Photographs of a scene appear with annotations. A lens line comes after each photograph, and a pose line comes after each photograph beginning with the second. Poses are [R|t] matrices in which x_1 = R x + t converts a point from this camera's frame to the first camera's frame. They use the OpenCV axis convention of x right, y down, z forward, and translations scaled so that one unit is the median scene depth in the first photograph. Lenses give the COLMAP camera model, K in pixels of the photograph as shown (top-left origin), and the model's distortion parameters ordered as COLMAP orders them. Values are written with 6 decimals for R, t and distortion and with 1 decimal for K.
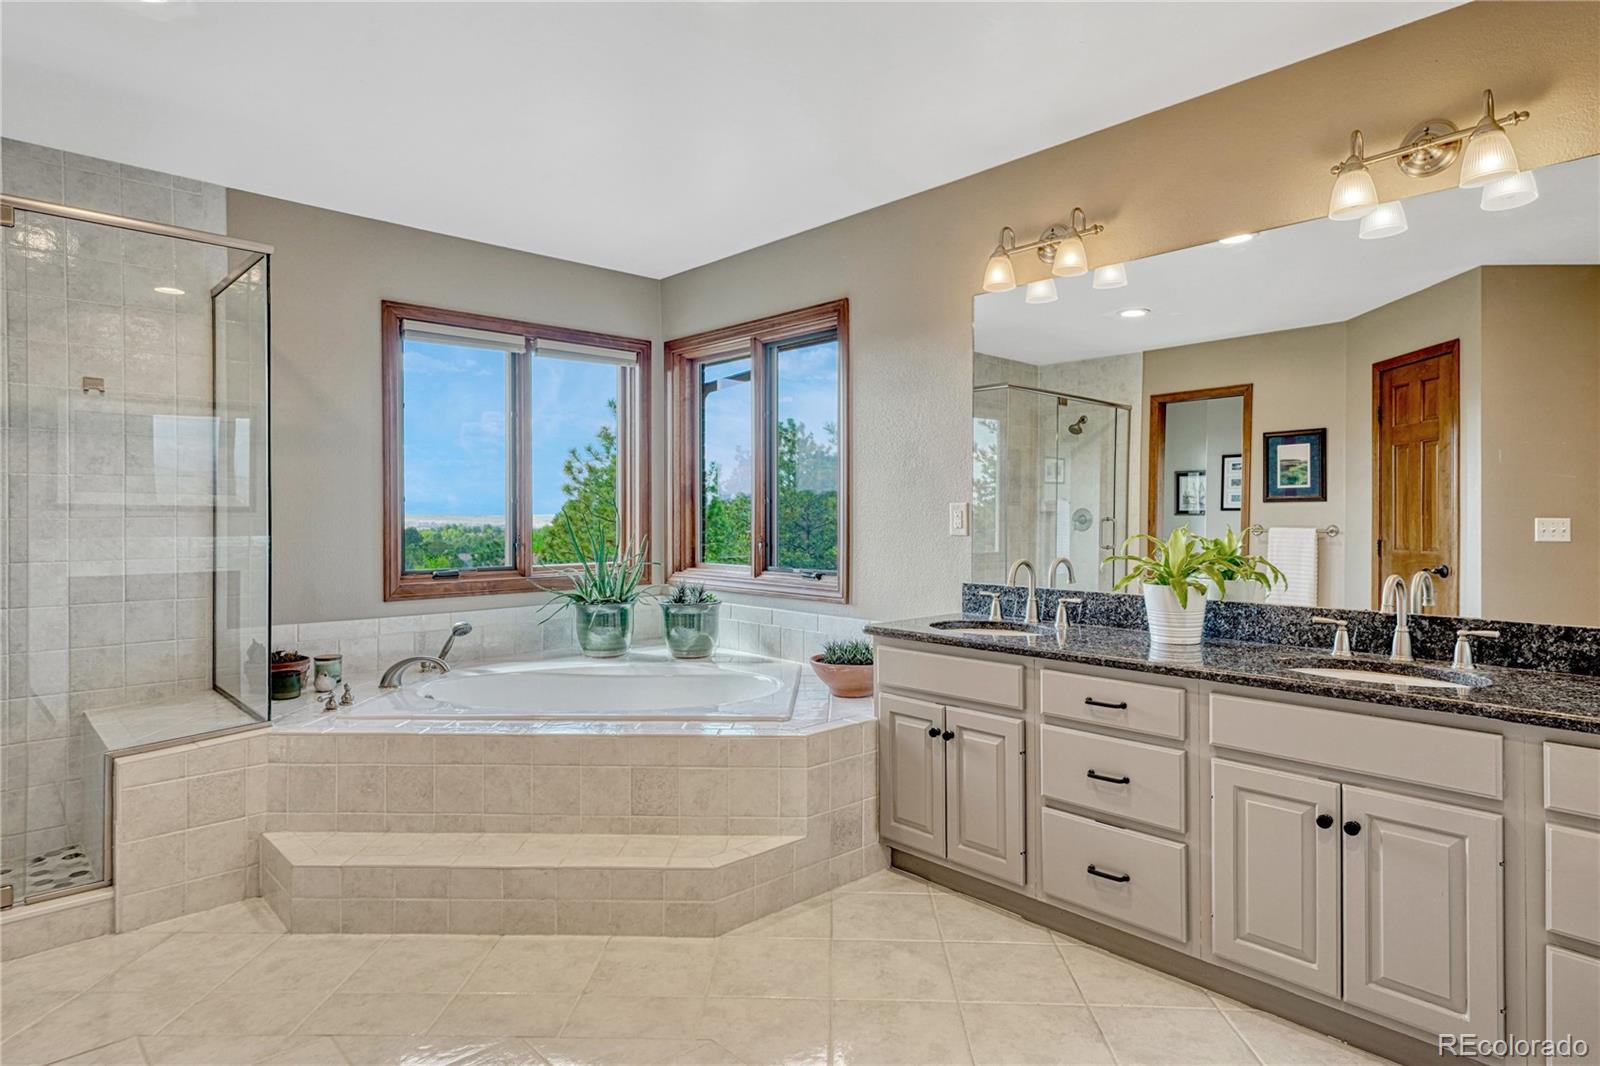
lens RADIAL K [[886.8, 0, 797.5], [0, 886.8, 525.5], [0, 0, 1]] dist [0.028020, -0.000147]
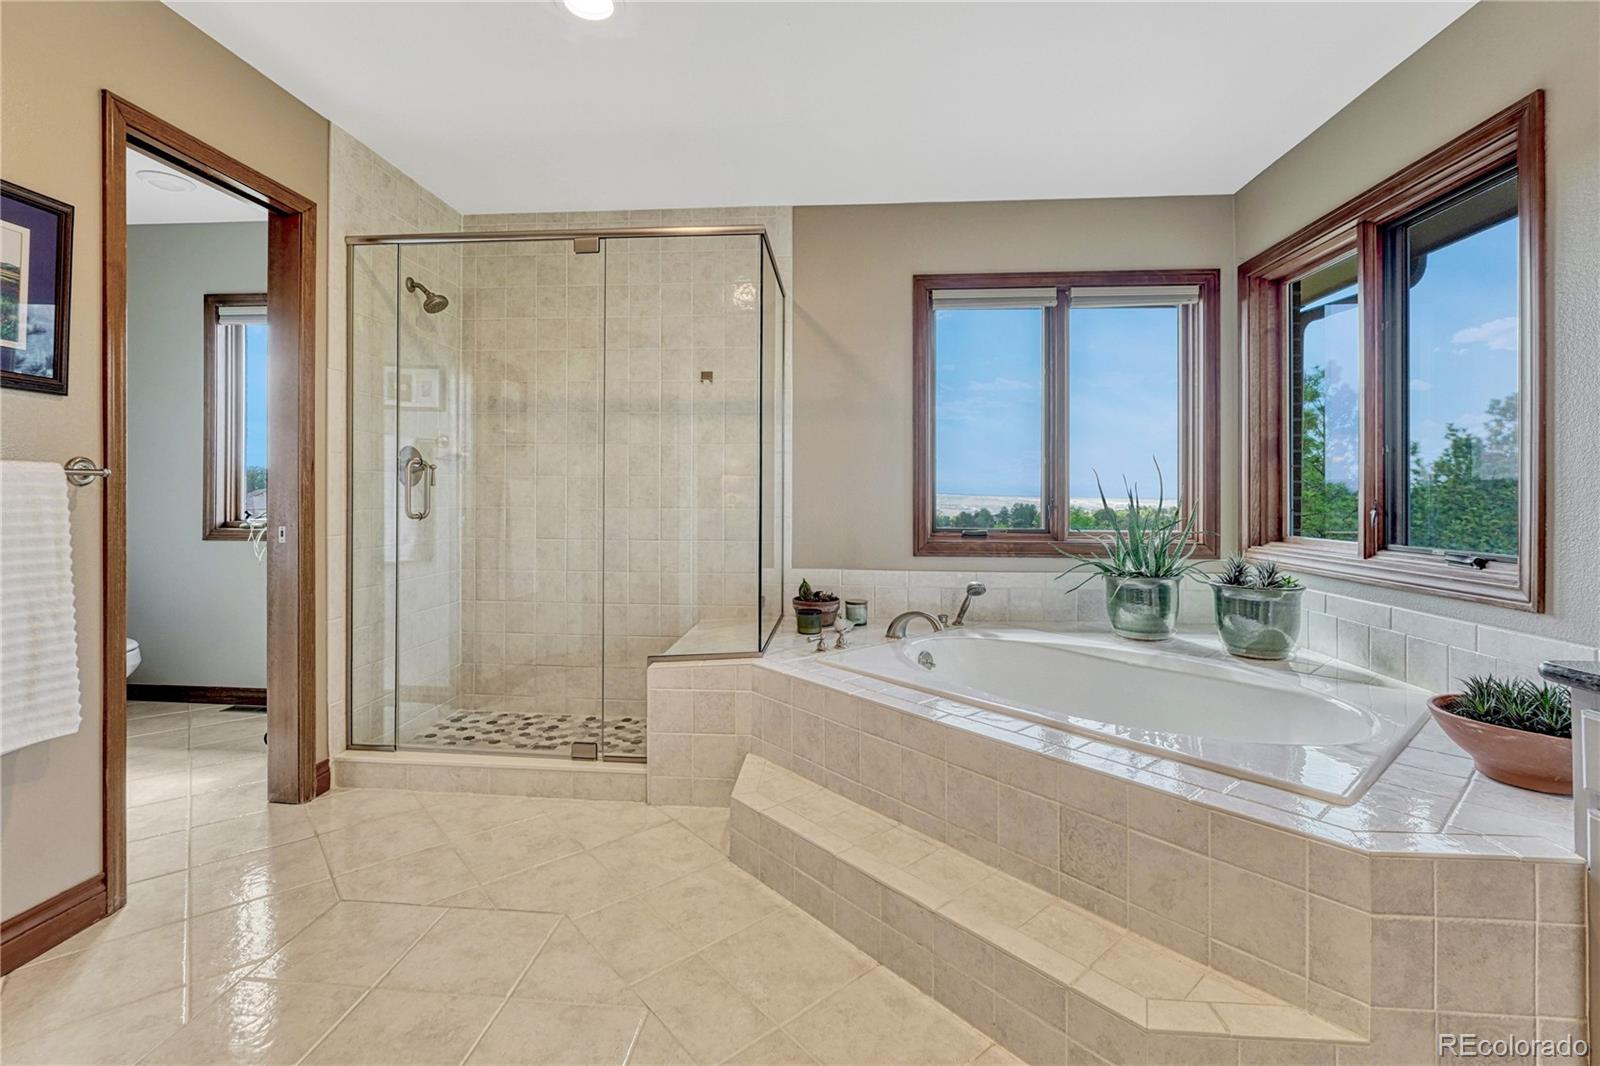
lens RADIAL K [[670.3, 0, 841.1], [0, 670.3, 496.9], [0, 0, 1]] dist [-0.008486, -0.000066]
pose [[0.679541, 0.000922, -0.733637, 0.062610], [-0.015274, 0.999800, -0.012891, 0.024289], [0.733478, 0.019966, 0.679420, 0.357767]]
